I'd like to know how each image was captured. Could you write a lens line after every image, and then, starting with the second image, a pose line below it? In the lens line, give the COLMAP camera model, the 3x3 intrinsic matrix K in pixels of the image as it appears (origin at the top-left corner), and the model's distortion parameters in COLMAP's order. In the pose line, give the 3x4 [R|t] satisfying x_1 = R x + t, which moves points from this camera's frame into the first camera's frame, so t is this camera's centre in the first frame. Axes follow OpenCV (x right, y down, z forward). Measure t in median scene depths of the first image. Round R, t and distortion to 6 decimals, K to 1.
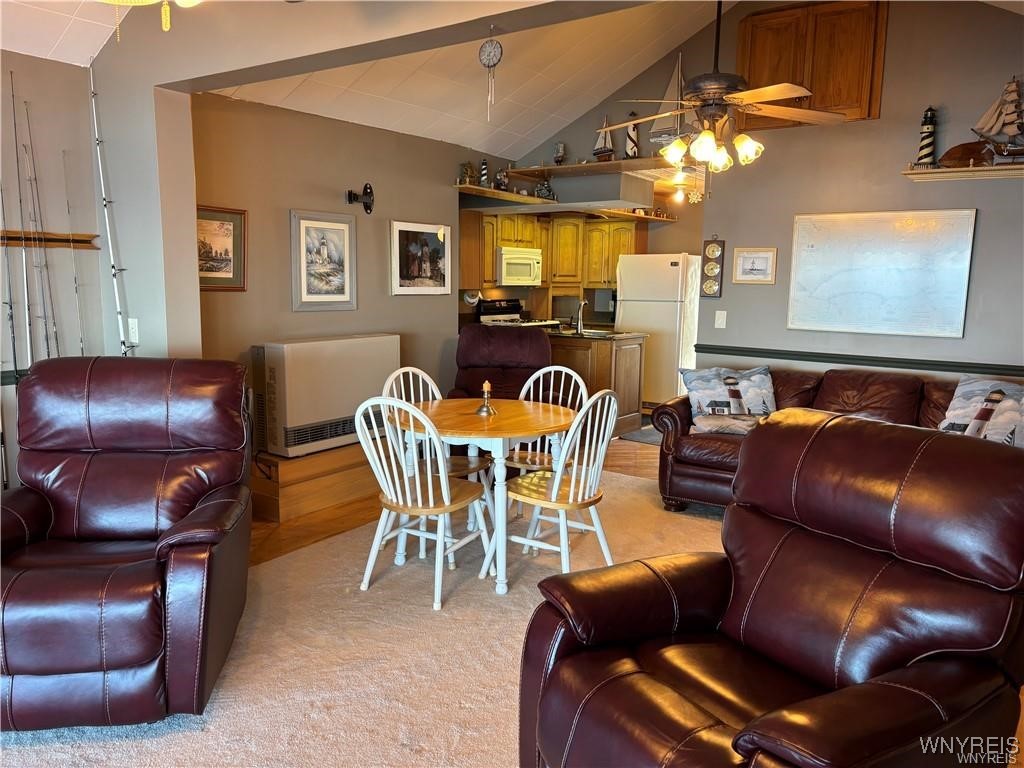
lens RADIAL K [[776.1, 0, 508.5], [0, 776.1, 387.3], [0, 0, 1]] dist [0.008329, -0.019877]
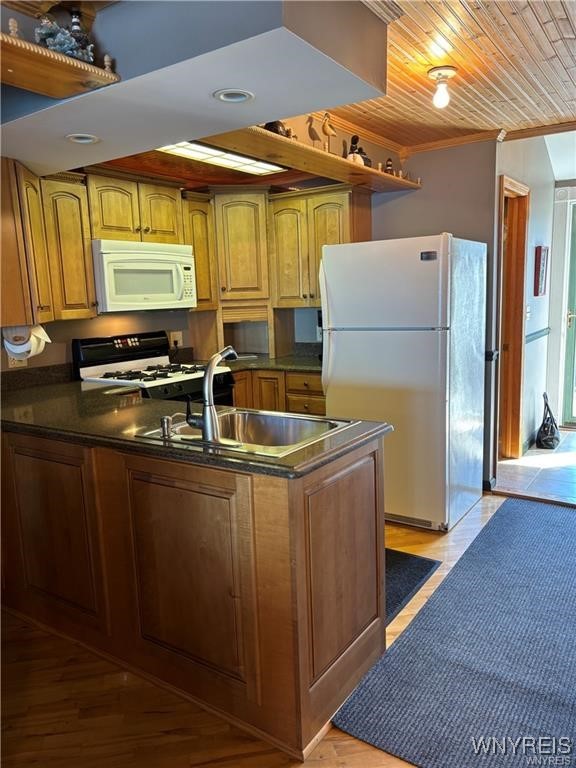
lens RADIAL K [[582.1, 0, 290.5], [0, 582.1, 384.1], [0, 0, 1]] dist [0.008329, -0.019877]
pose [[0.997803, -0.052709, 0.040142, 0.092597], [0.052058, 0.998498, 0.017090, -0.076660], [-0.040983, -0.014962, 0.999048, 0.553947]]
